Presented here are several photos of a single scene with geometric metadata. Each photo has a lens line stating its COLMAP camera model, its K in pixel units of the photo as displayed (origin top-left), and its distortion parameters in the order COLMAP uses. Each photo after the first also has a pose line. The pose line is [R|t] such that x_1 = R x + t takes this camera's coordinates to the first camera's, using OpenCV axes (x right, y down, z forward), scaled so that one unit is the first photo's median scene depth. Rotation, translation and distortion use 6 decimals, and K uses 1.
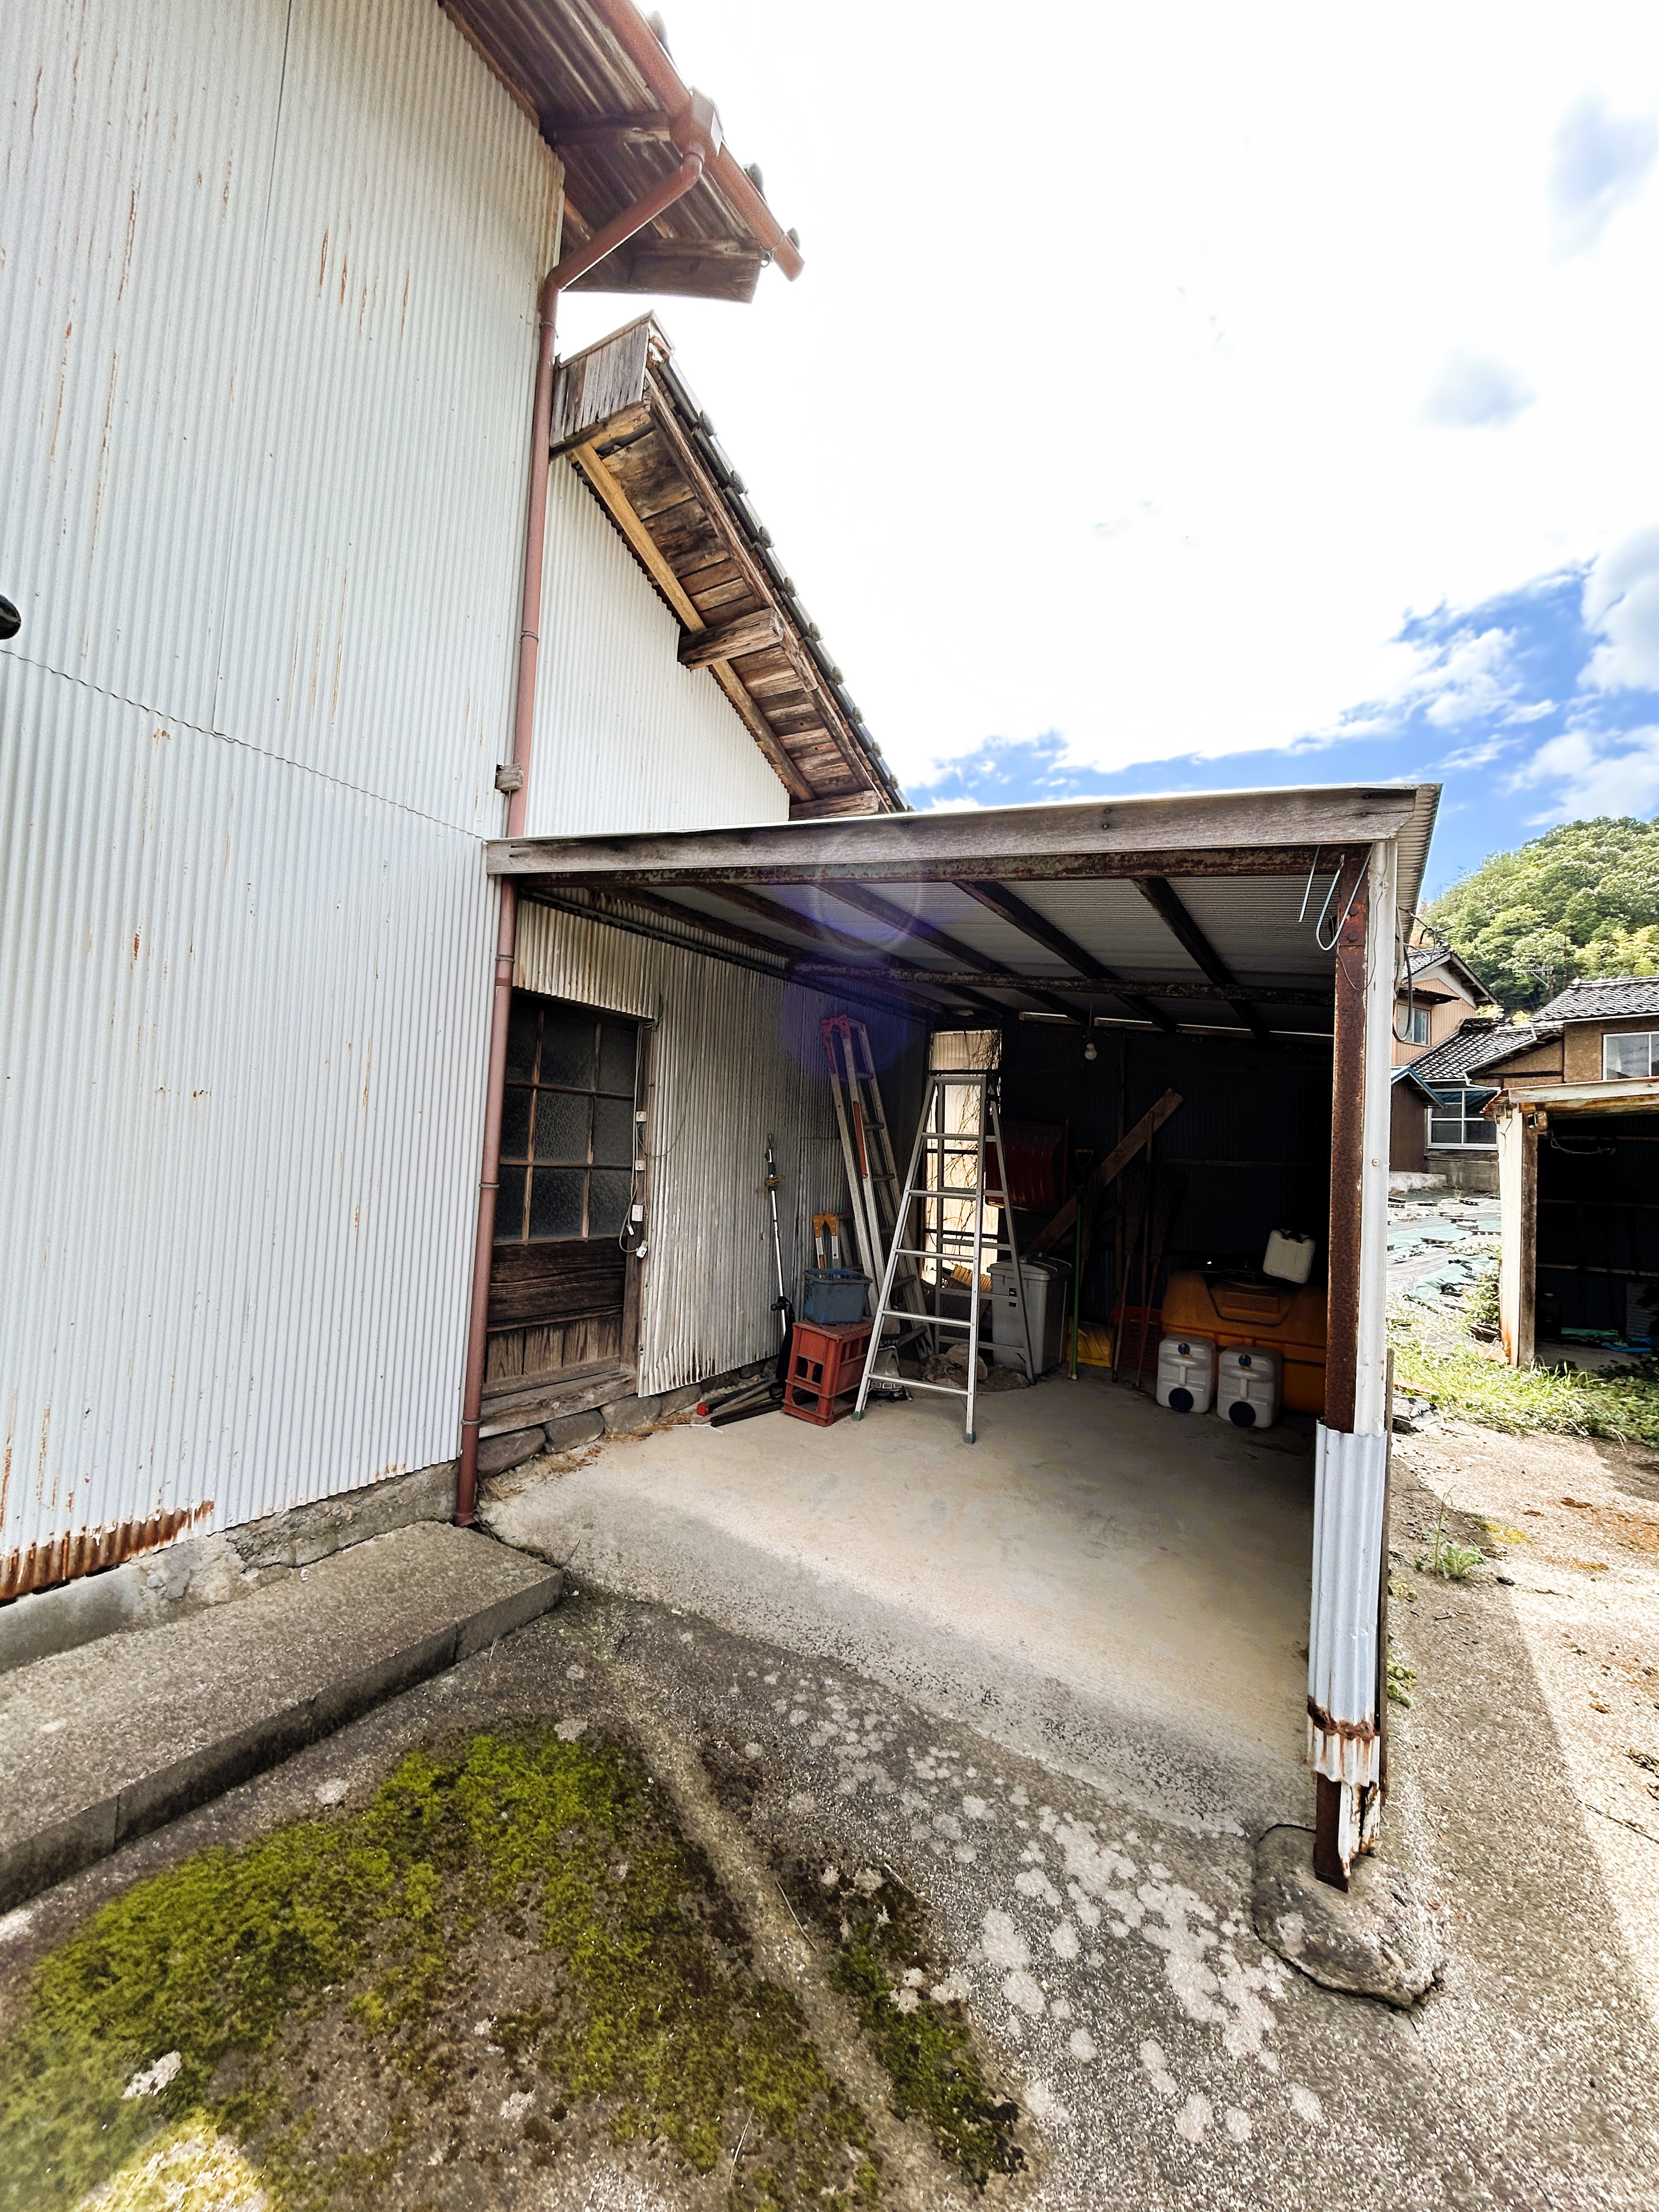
lens RADIAL K [[893.6, 0, 841.3], [0, 893.6, 1107.3], [0, 0, 1]] dist [0.000578, 0.000836]
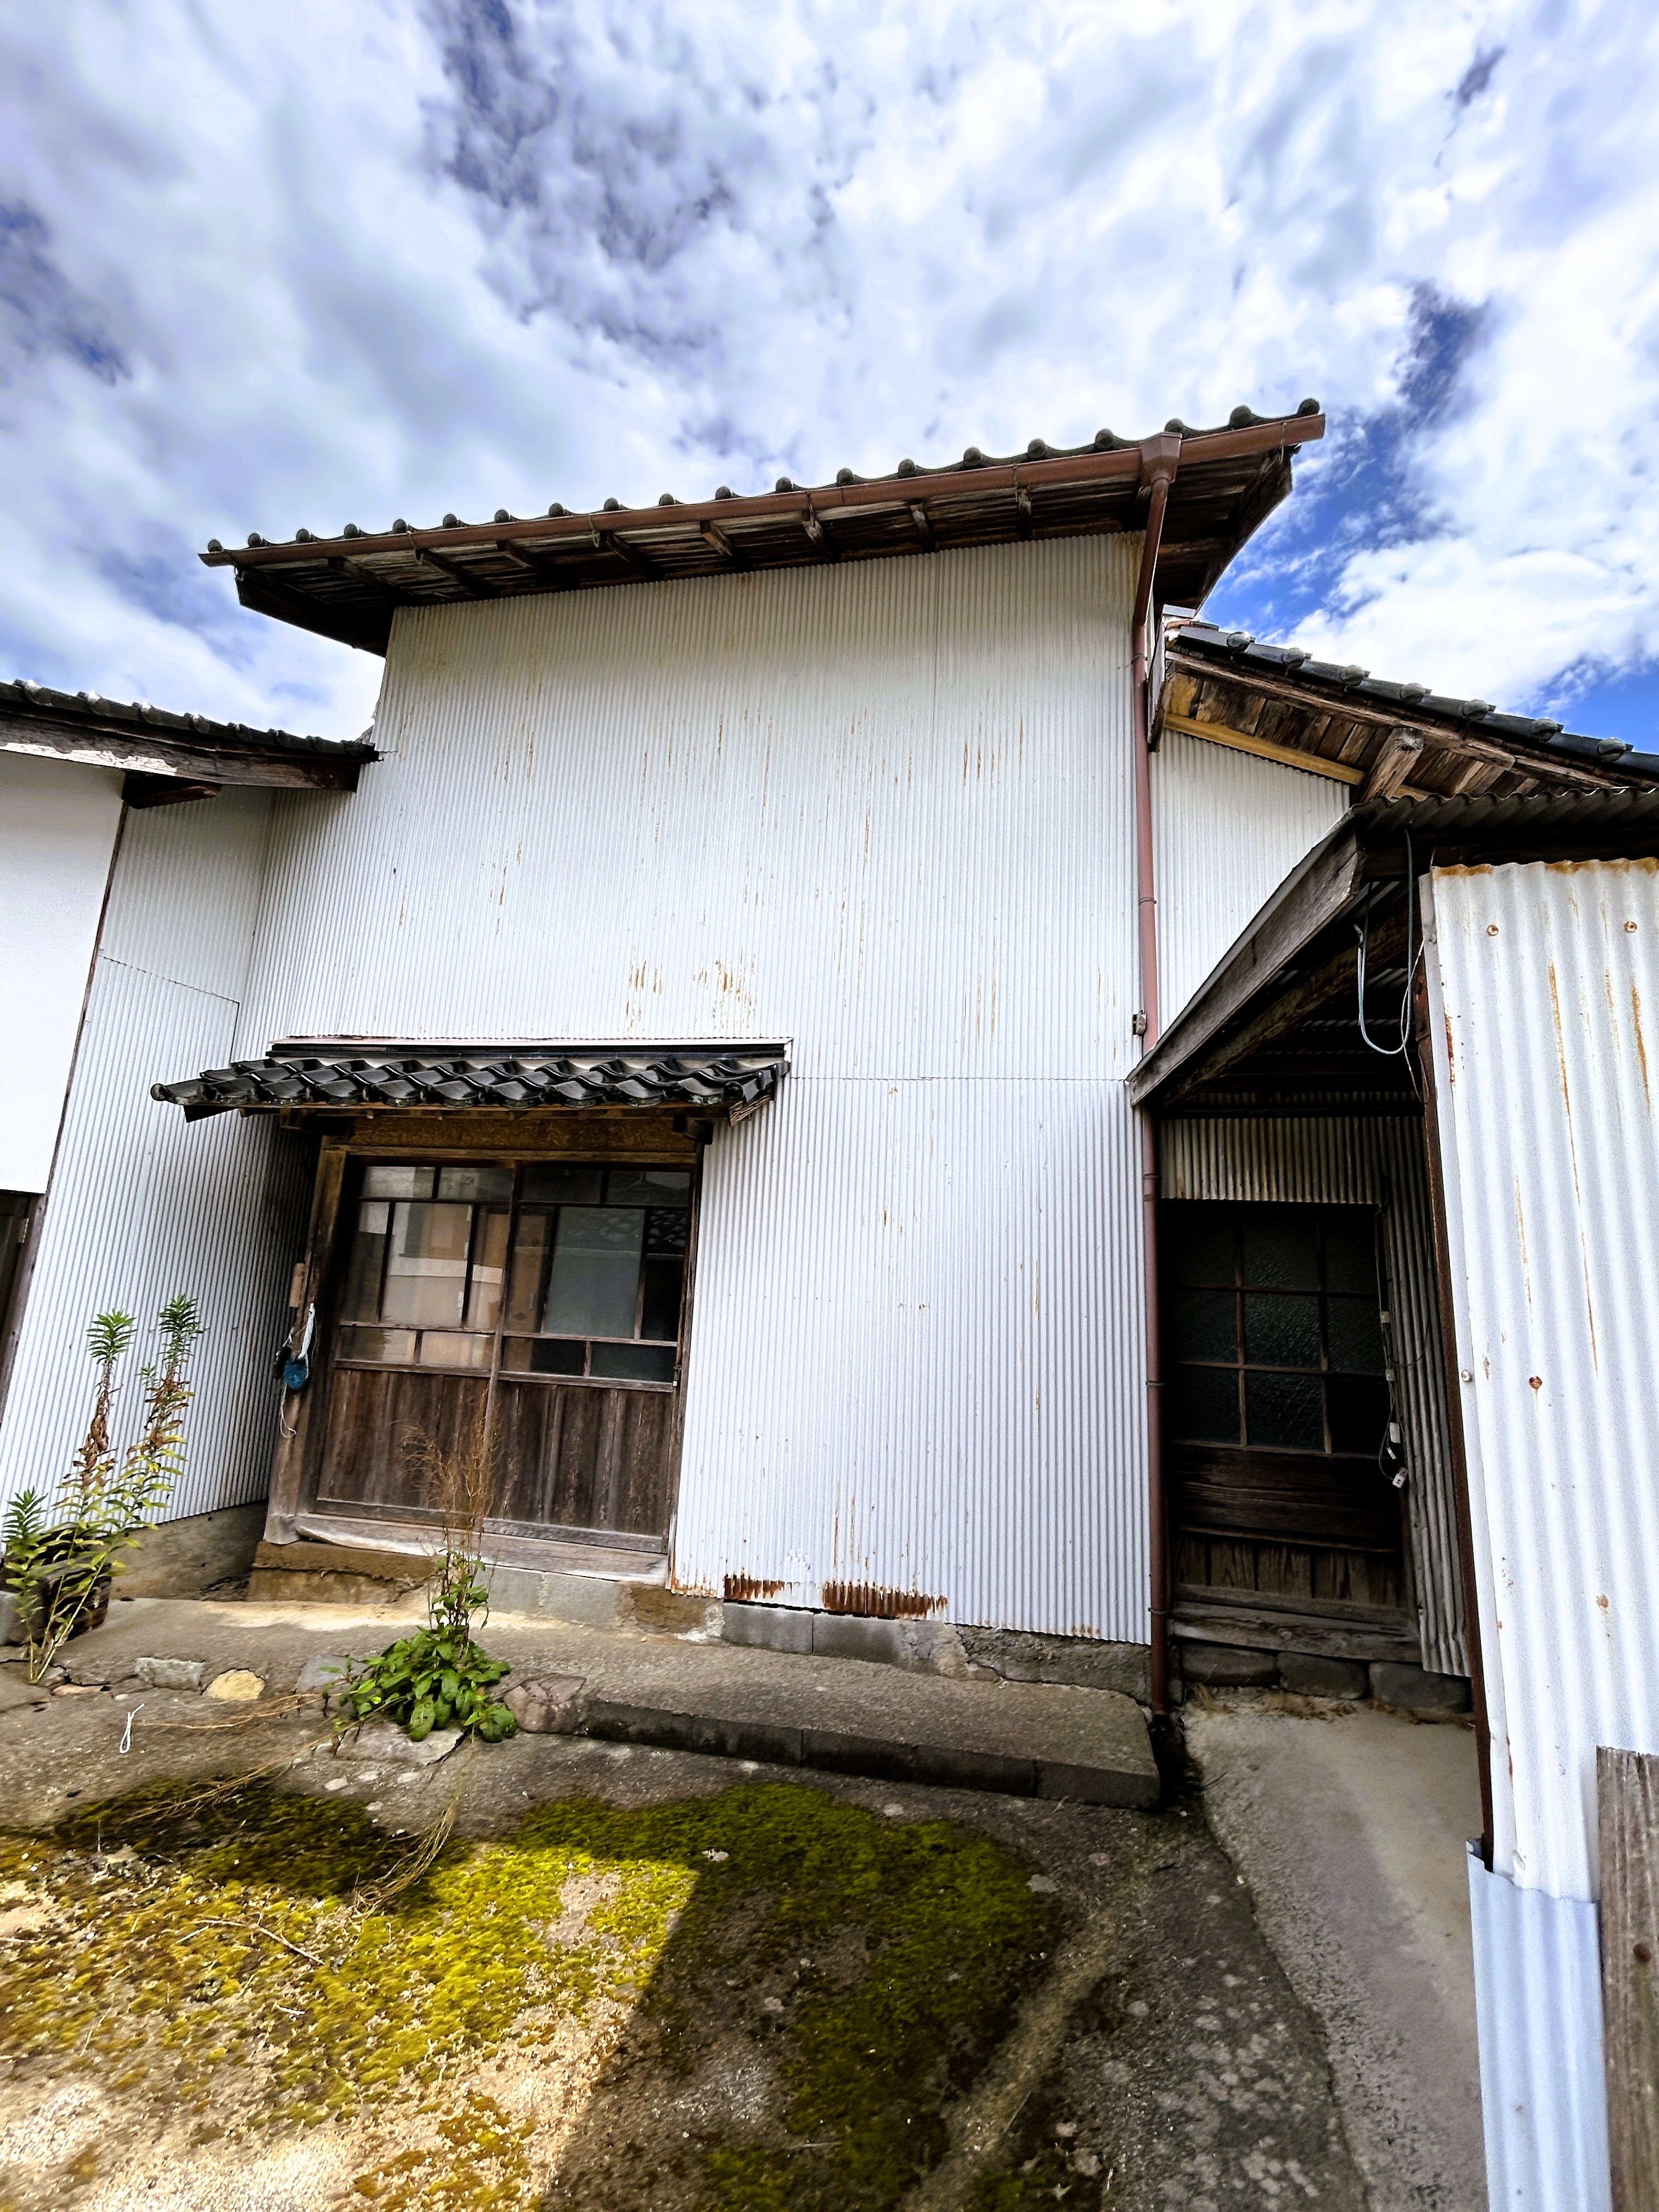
lens RADIAL K [[982.9, 0, 839.1], [0, 982.9, 1100.5], [0, 0, 1]] dist [-0.006966, 0.001129]
pose [[0.325282, -0.216659, -0.920462, 0.836792], [0.018793, 0.974687, -0.222781, 0.011122], [0.945430, 0.055168, 0.321120, 0.281956]]
